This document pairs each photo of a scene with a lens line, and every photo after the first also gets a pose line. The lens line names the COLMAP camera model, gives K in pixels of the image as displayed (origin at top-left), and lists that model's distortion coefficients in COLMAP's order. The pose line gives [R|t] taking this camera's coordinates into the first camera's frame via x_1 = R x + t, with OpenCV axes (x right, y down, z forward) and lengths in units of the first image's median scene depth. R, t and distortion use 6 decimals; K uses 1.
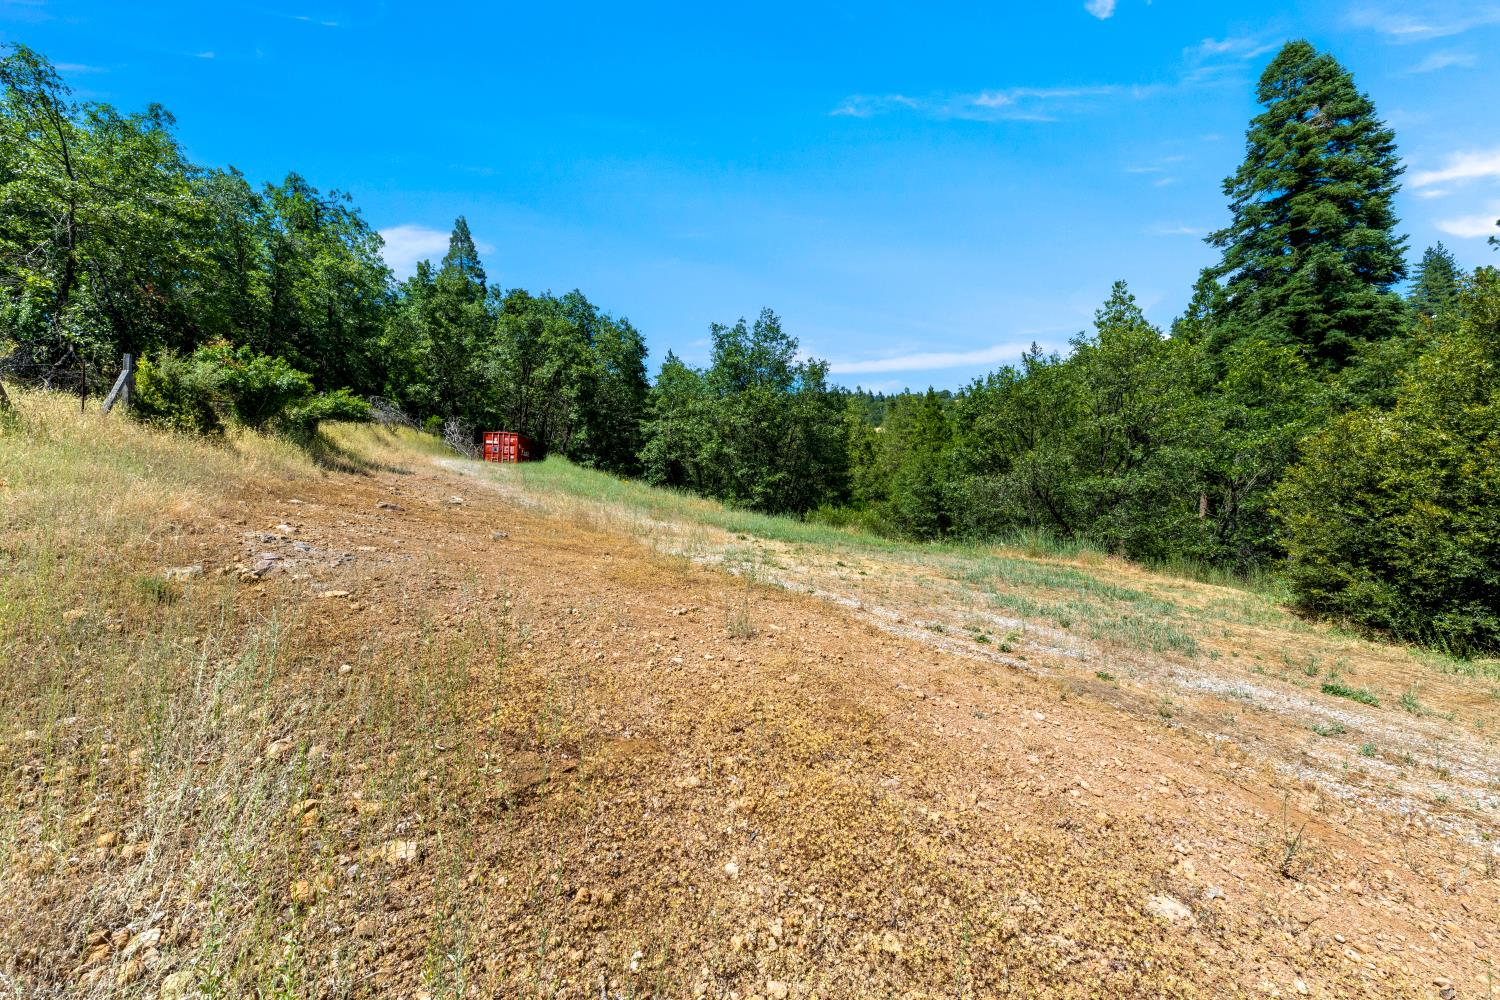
lens RADIAL K [[579.7, 0, 749.3], [0, 579.7, 489.5], [0, 0, 1]] dist [0.001386, 0.000242]
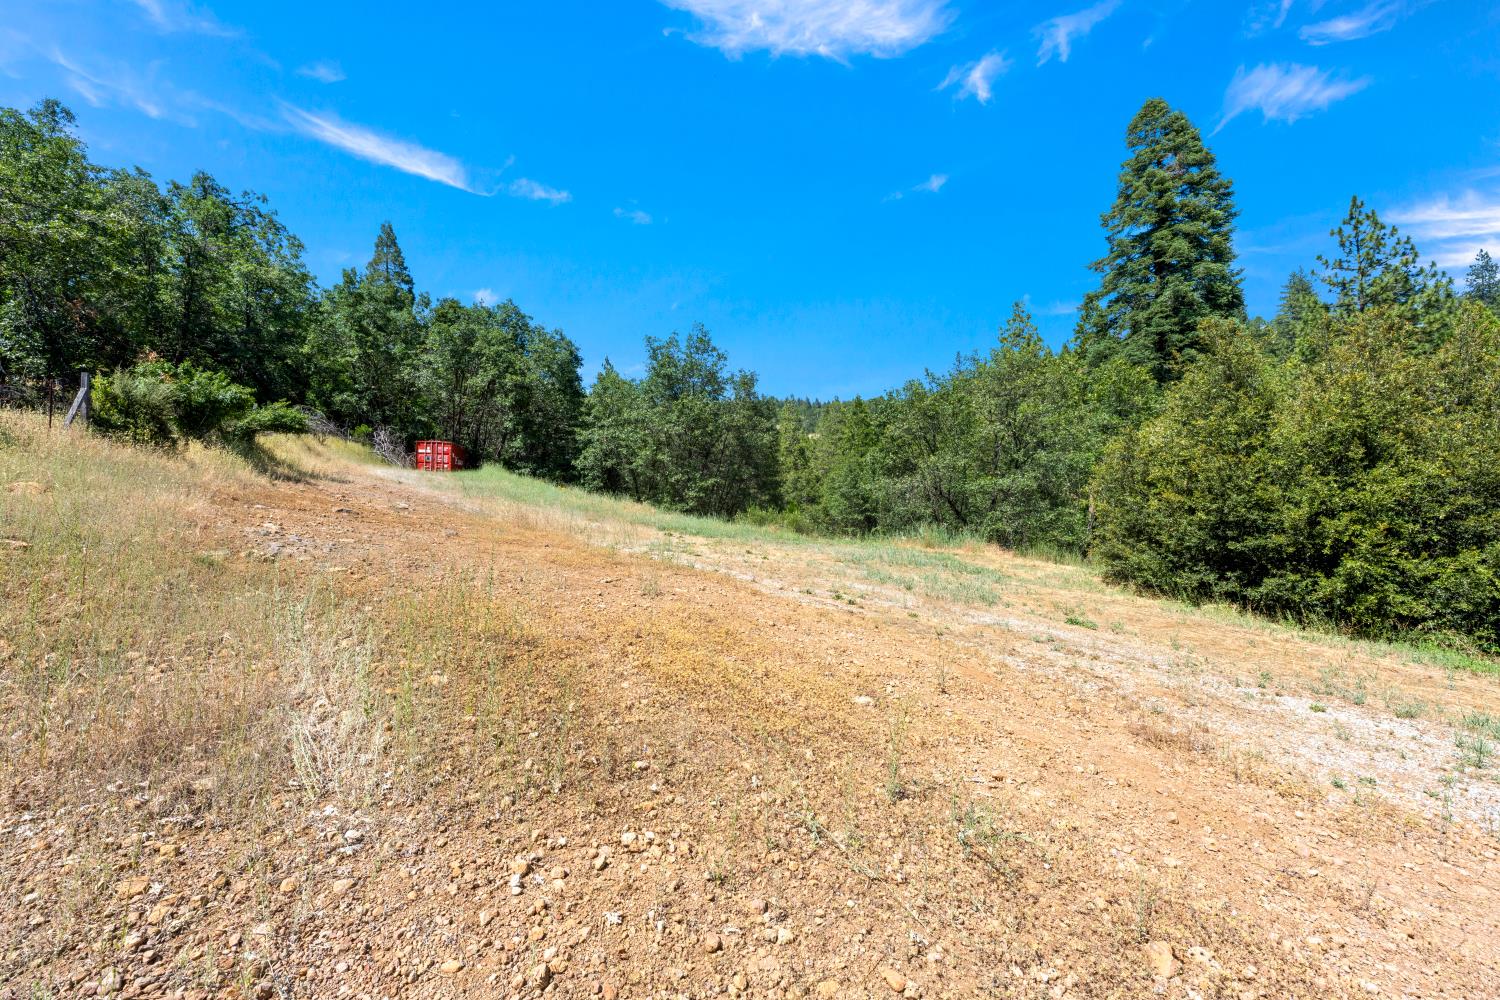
lens RADIAL K [[573.7, 0, 745.4], [0, 573.7, 492.1], [0, 0, 1]] dist [0.000097, -0.000076]
pose [[0.995017, -0.015030, 0.098563, 0.010071], [0.015587, 0.999867, -0.004882, 0.003124], [-0.098476, 0.006394, 0.995119, -0.047305]]
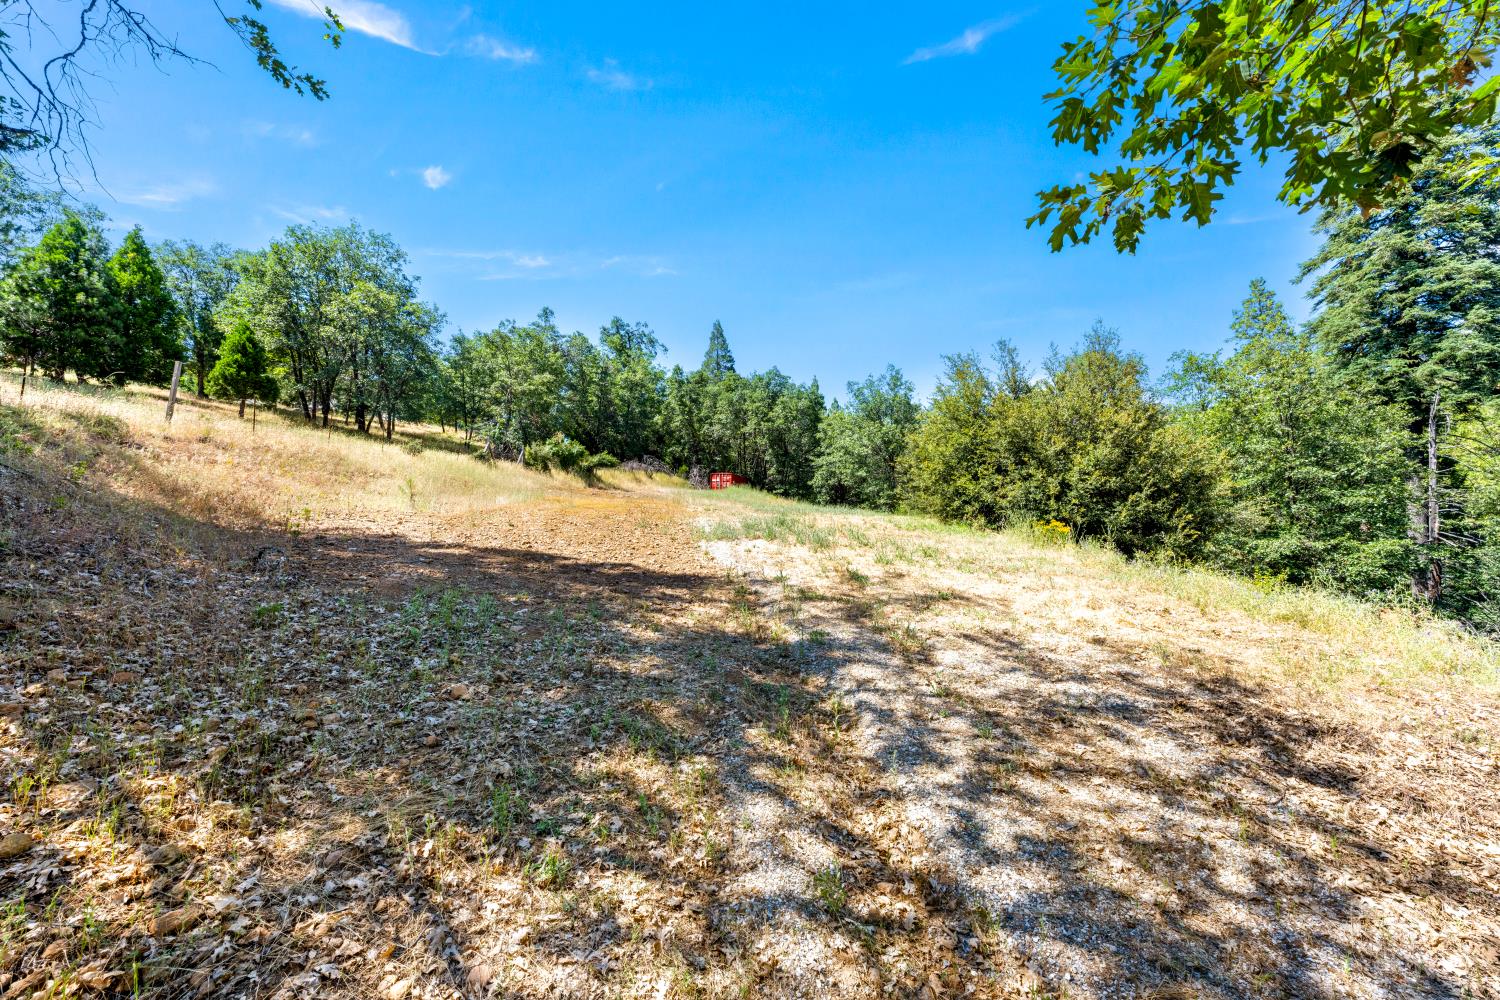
lens RADIAL K [[582.3, 0, 773.6], [0, 582.3, 499.8], [0, 0, 1]] dist [0.000630, 0.000092]
pose [[0.900859, -0.051748, -0.431017, 0.399966], [0.028229, 0.997751, -0.060791, 0.076902], [0.433193, 0.042597, 0.900294, -0.327034]]
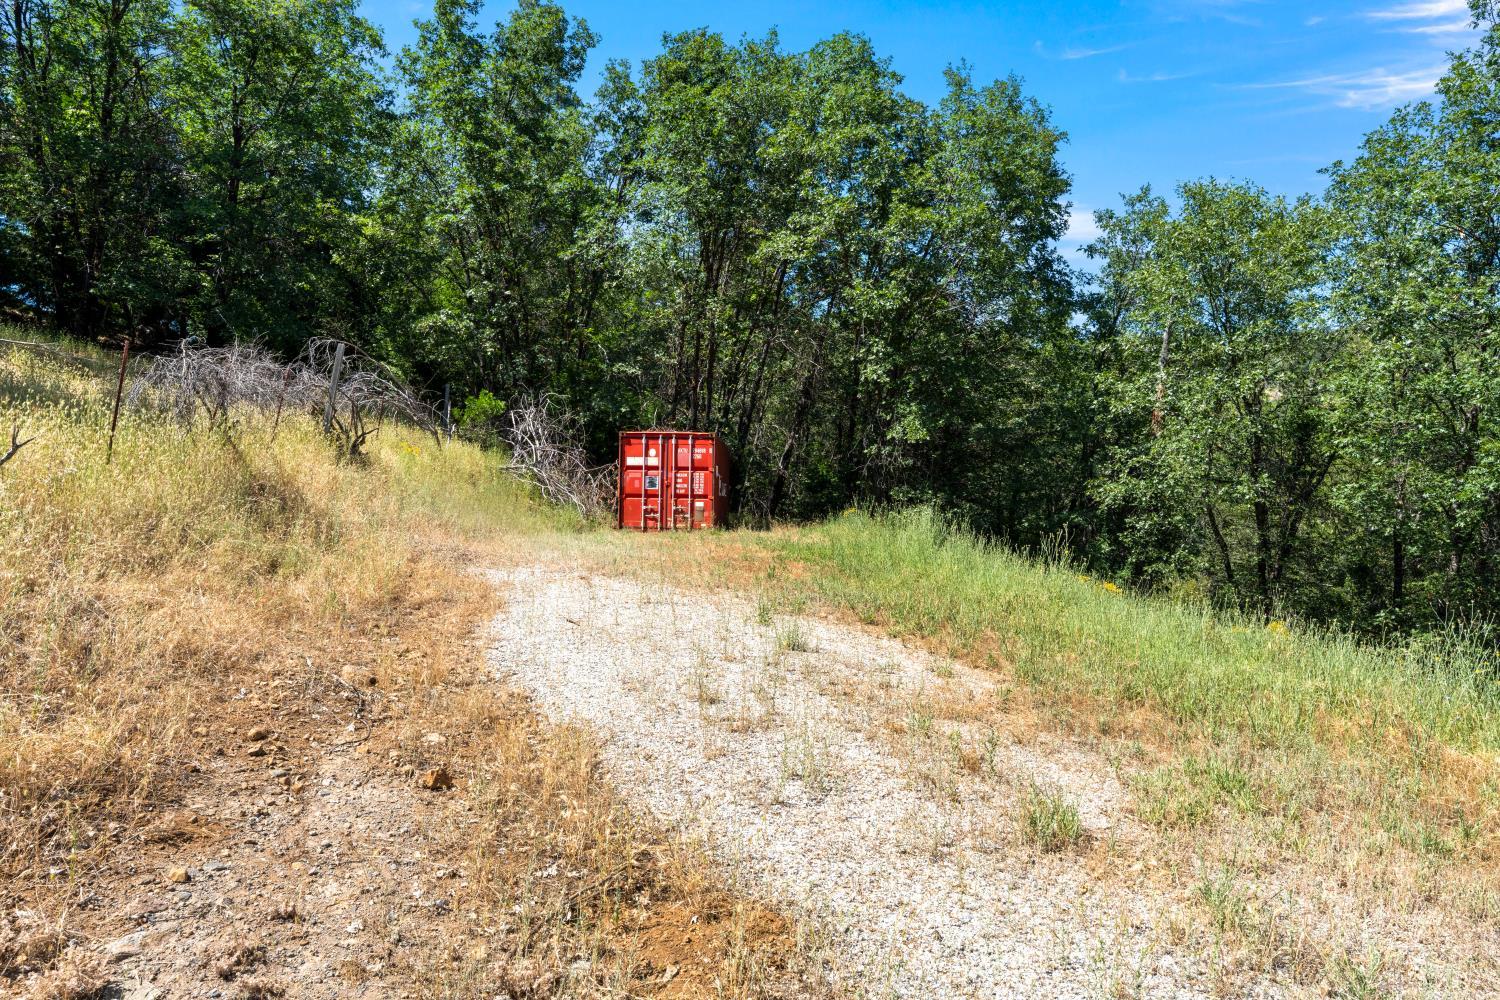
lens RADIAL K [[984.0, 0, 750.1], [0, 984.0, 482.2], [0, 0, 1]] dist [0.000384, 0.000649]
pose [[0.973750, -0.028506, -0.225829, -0.315631], [0.021233, 0.999177, -0.034569, -0.060326], [0.226629, 0.028867, 0.973553, 0.570198]]
